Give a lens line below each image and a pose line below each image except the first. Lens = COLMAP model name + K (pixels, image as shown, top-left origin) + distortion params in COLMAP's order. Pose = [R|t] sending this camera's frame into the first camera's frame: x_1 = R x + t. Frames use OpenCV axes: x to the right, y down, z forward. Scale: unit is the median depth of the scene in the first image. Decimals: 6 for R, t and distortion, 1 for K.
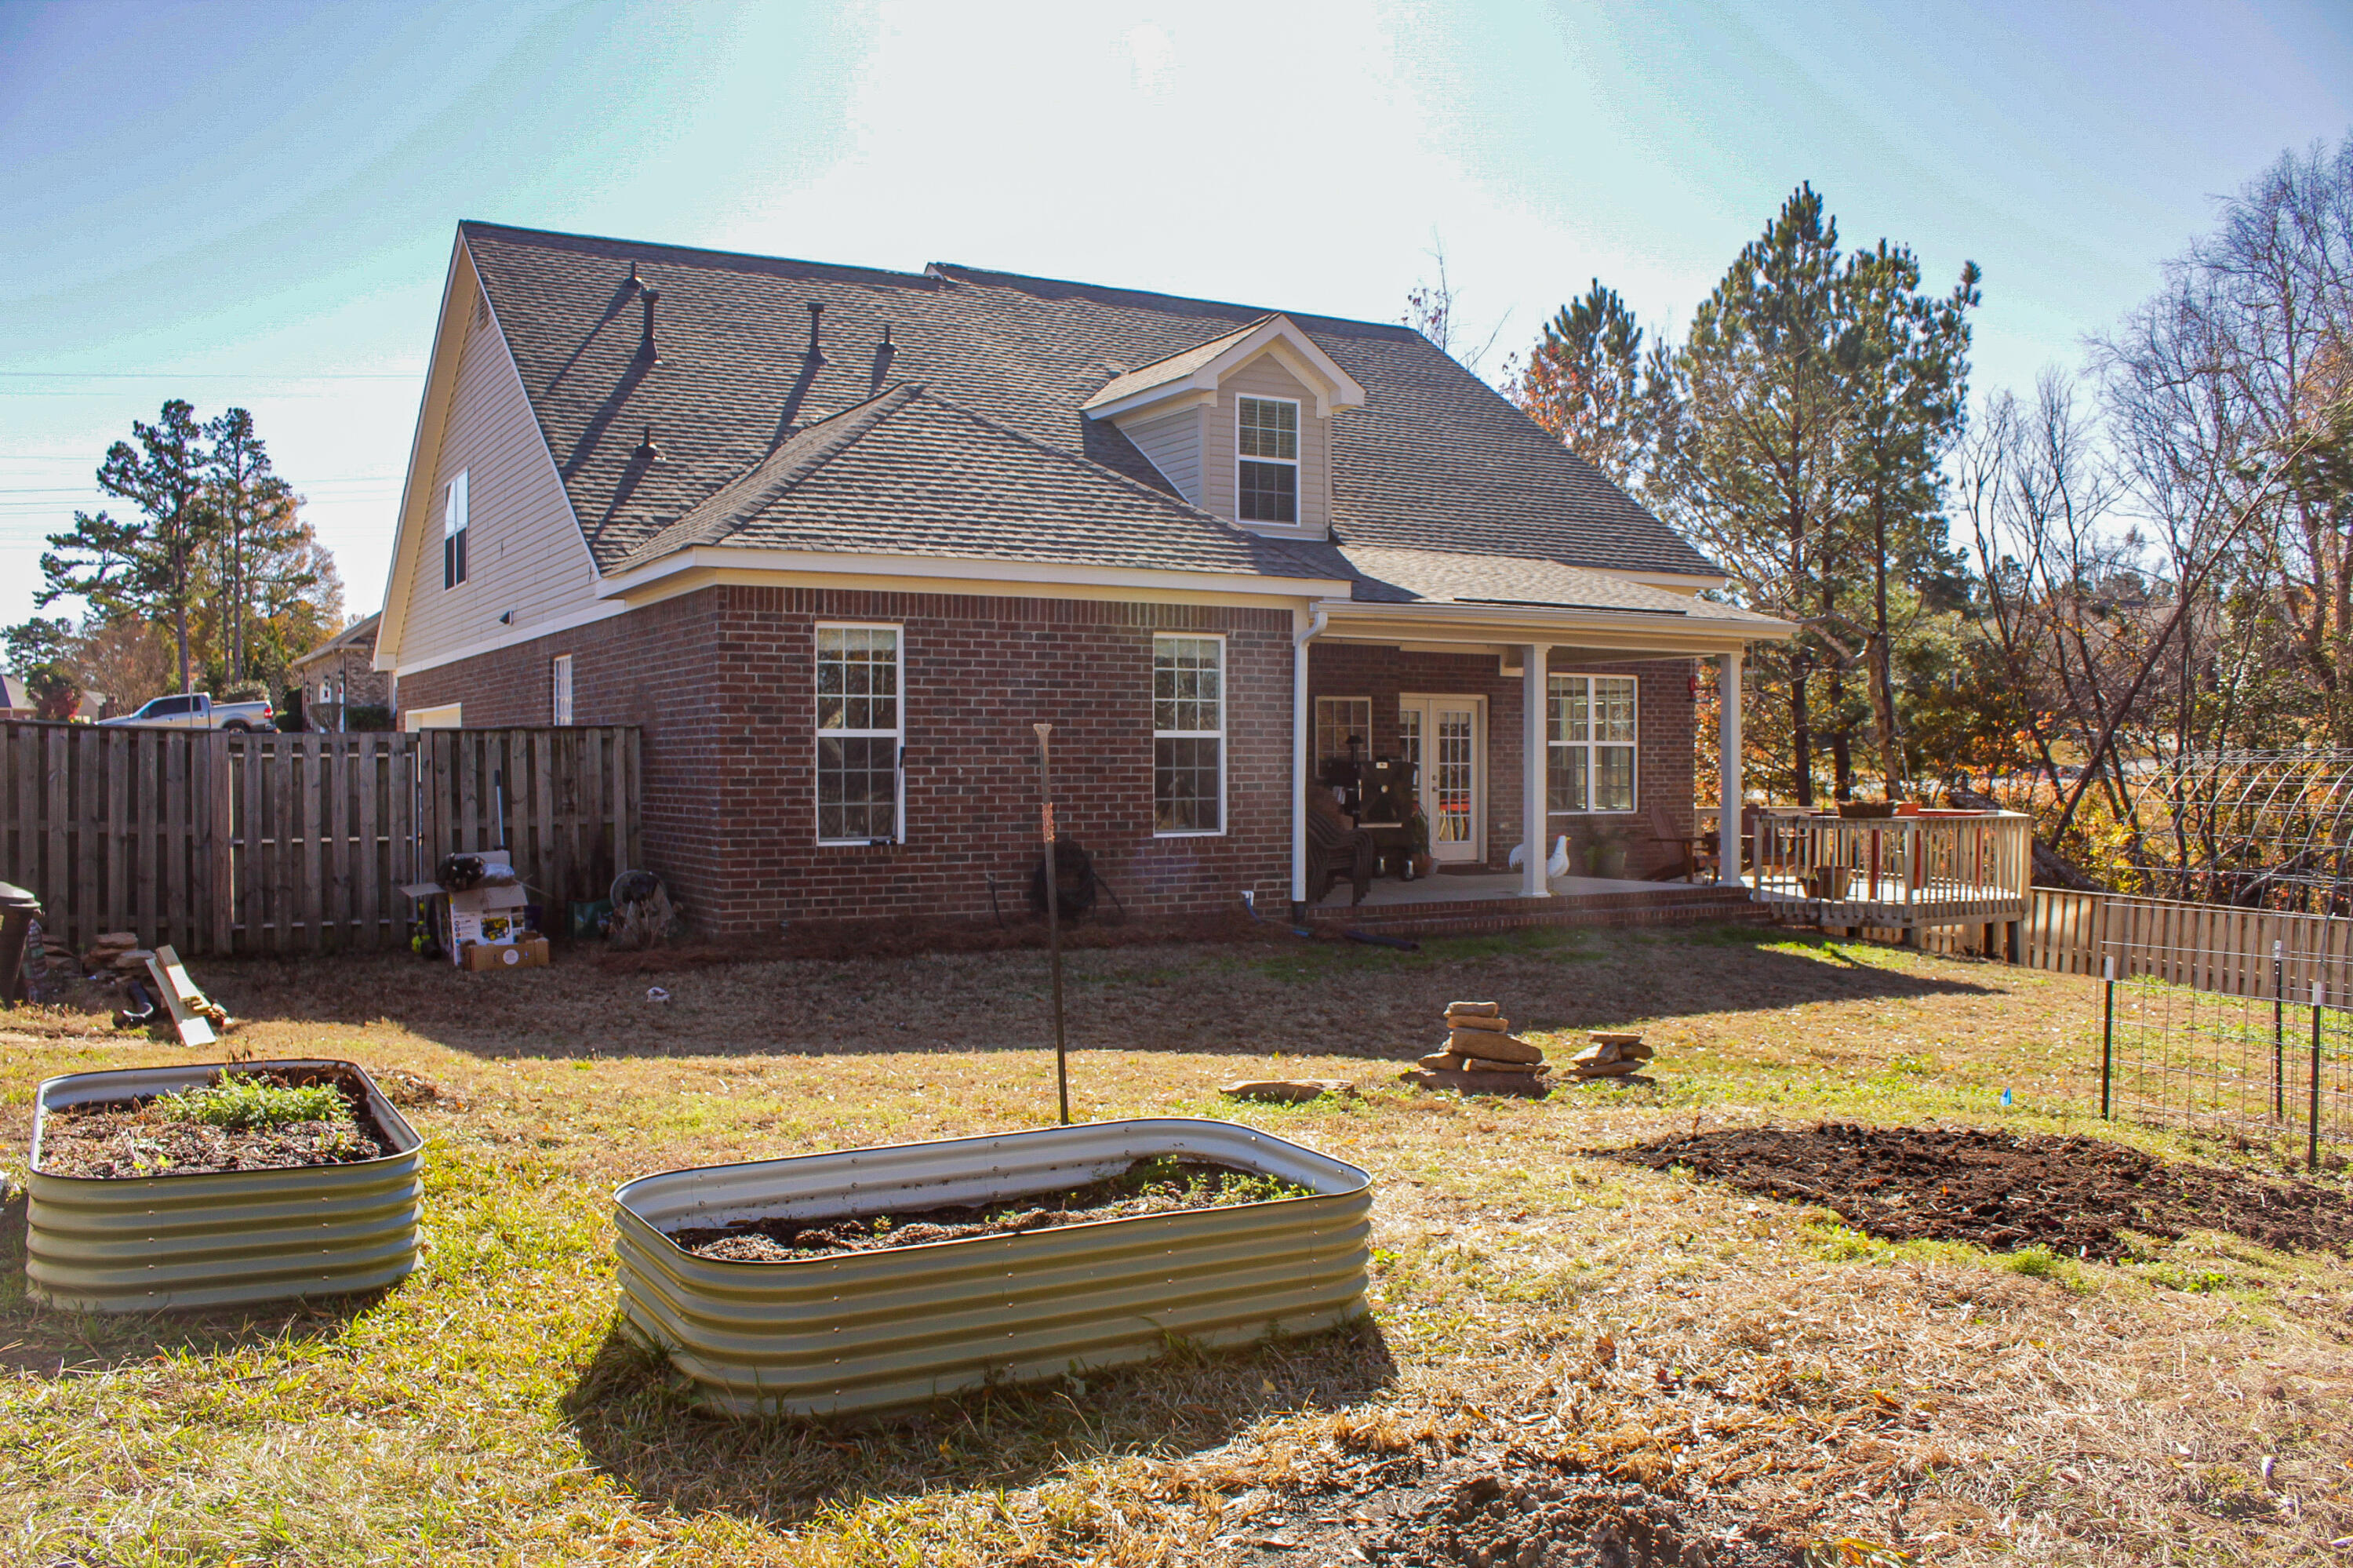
lens RADIAL K [[2026.2, 0, 1157.2], [0, 2026.2, 801.5], [0, 0, 1]] dist [-0.182534, 0.163415]
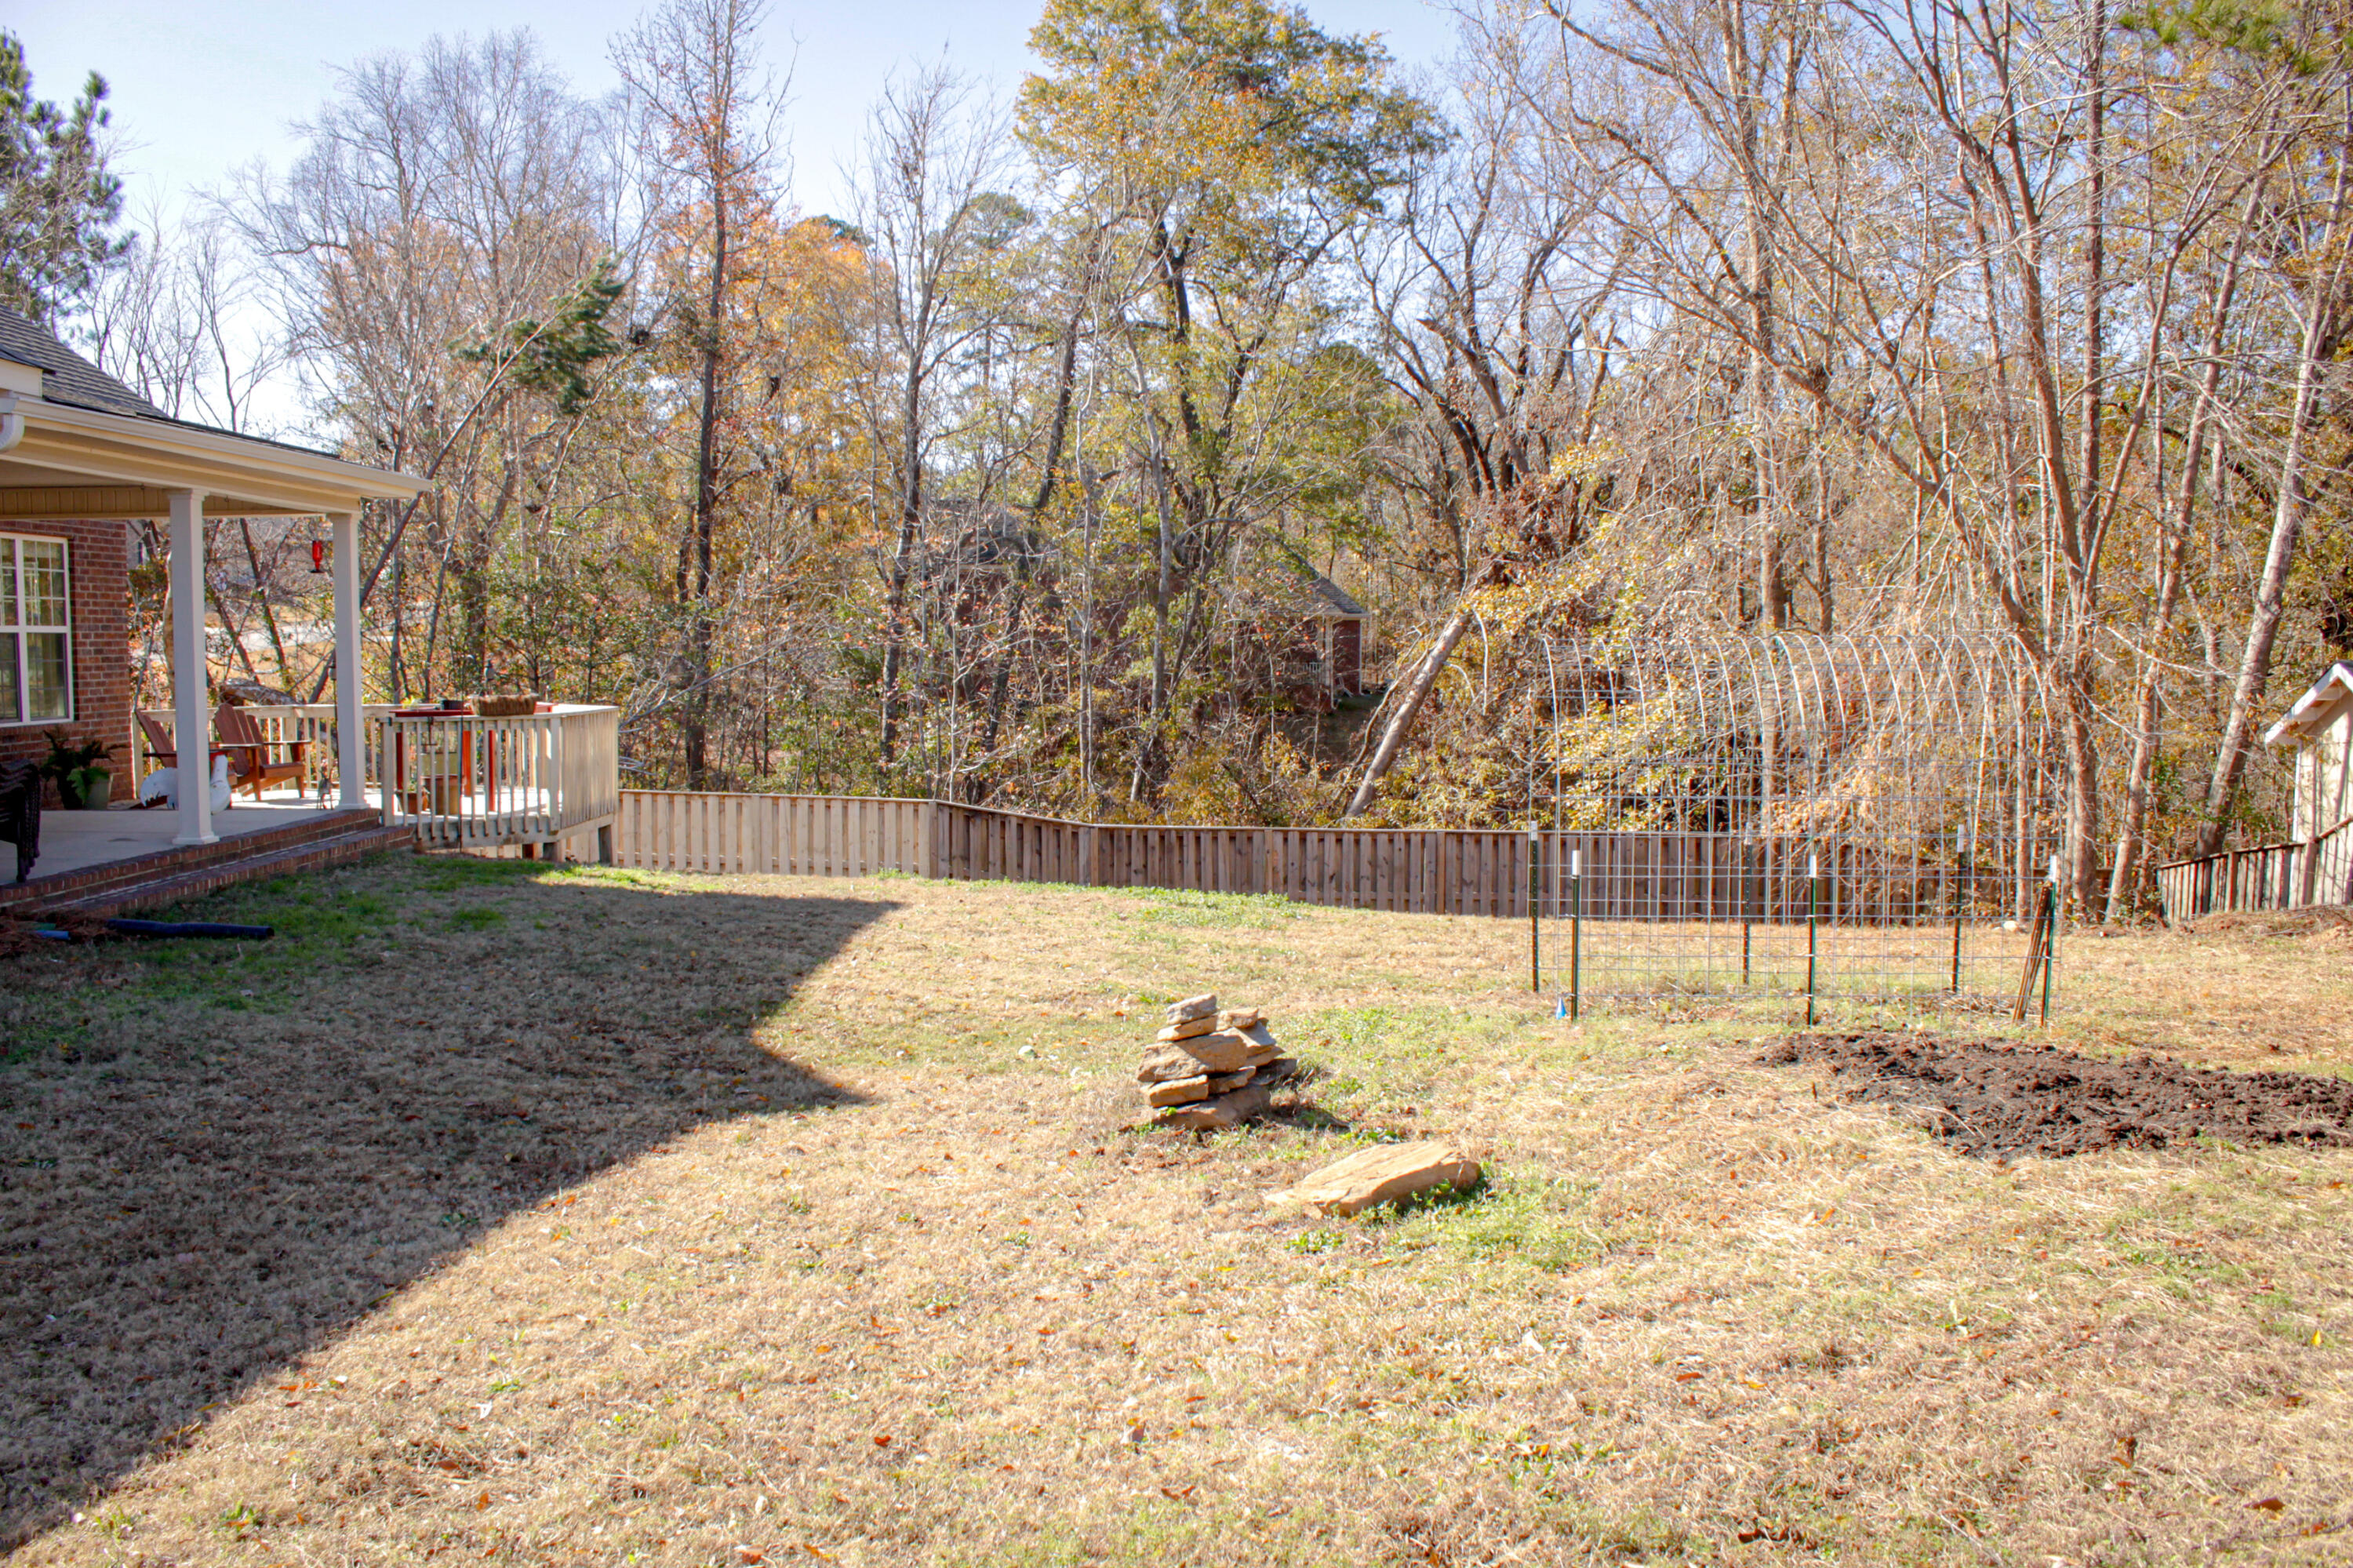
lens RADIAL K [[2007.0, 0, 1176.5], [0, 2007.0, 784.0], [0, 0, 1]] dist [-0.184421, 0.177432]
pose [[0.492703, -0.065252, 0.867748, -0.206670], [0.021681, 0.997796, 0.062720, -0.007902], [-0.869927, -0.012089, 0.493032, 0.313646]]
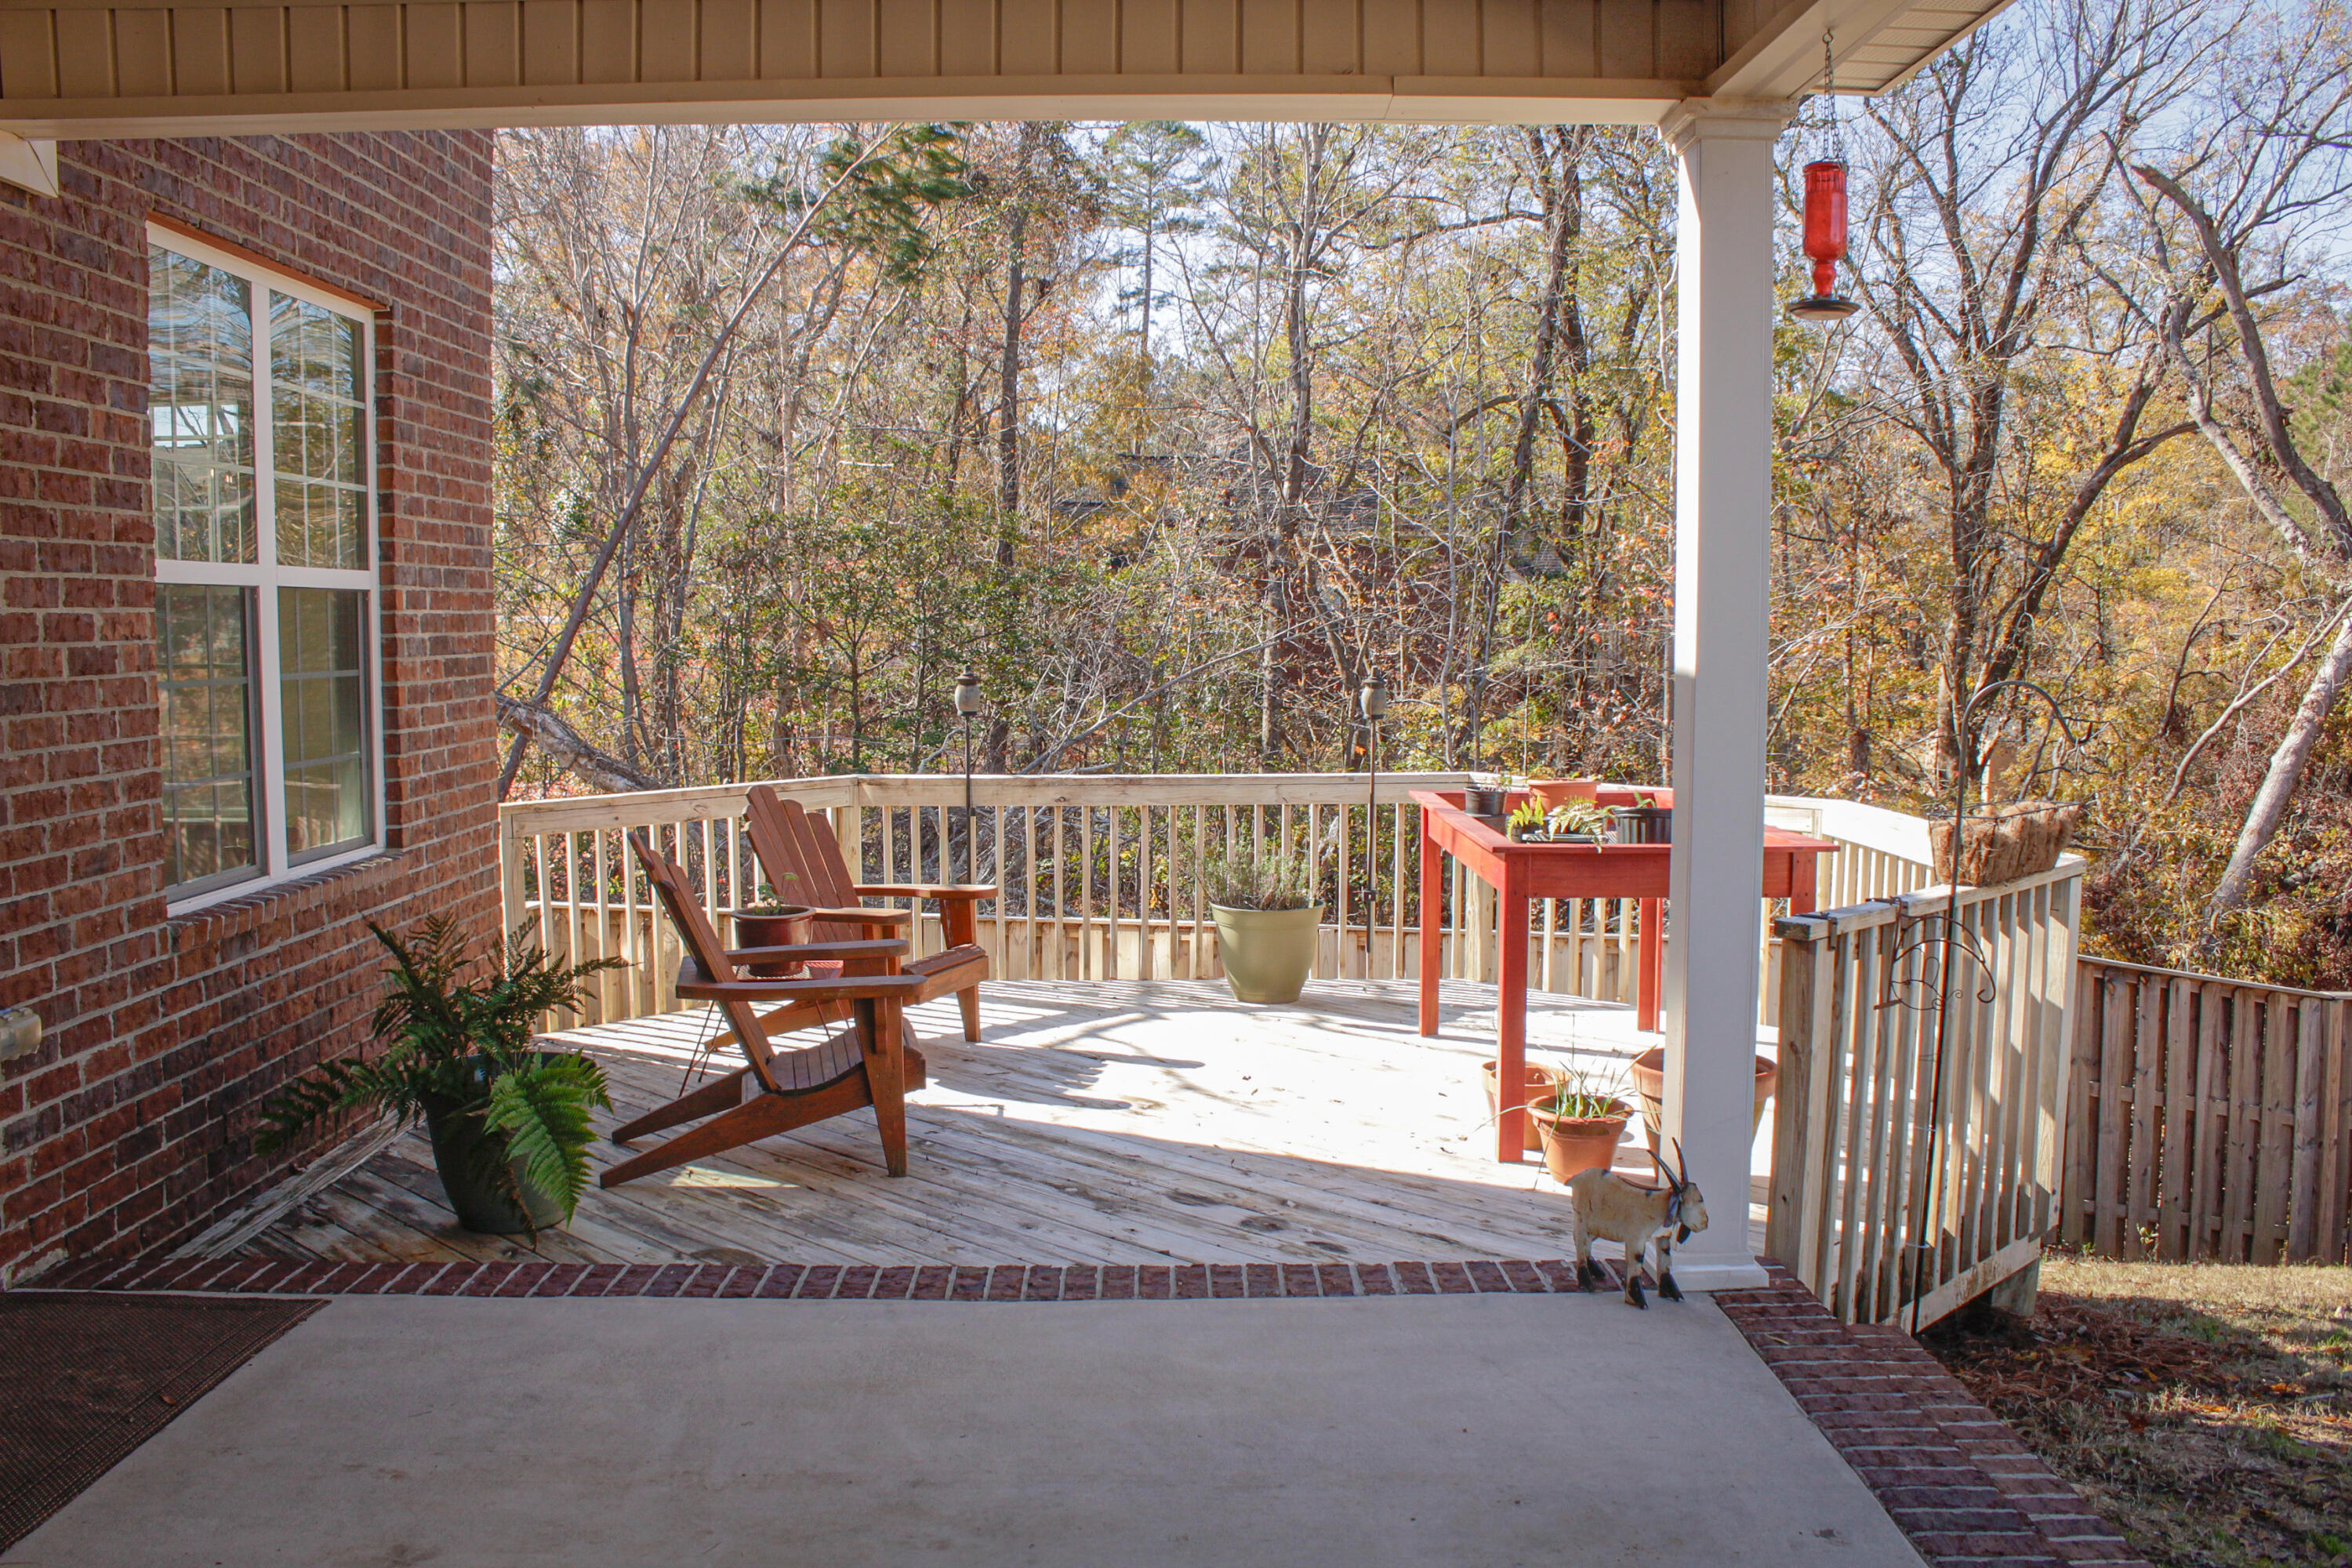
lens RADIAL K [[2006.1, 0, 1176.0], [0, 2006.1, 784.0], [0, 0, 1]] dist [-0.184421, 0.177432]
pose [[0.501694, -0.072936, 0.861965, 0.084393], [0.017431, 0.997089, 0.074225, -0.021818], [-0.864869, -0.022213, 0.501505, 0.876877]]
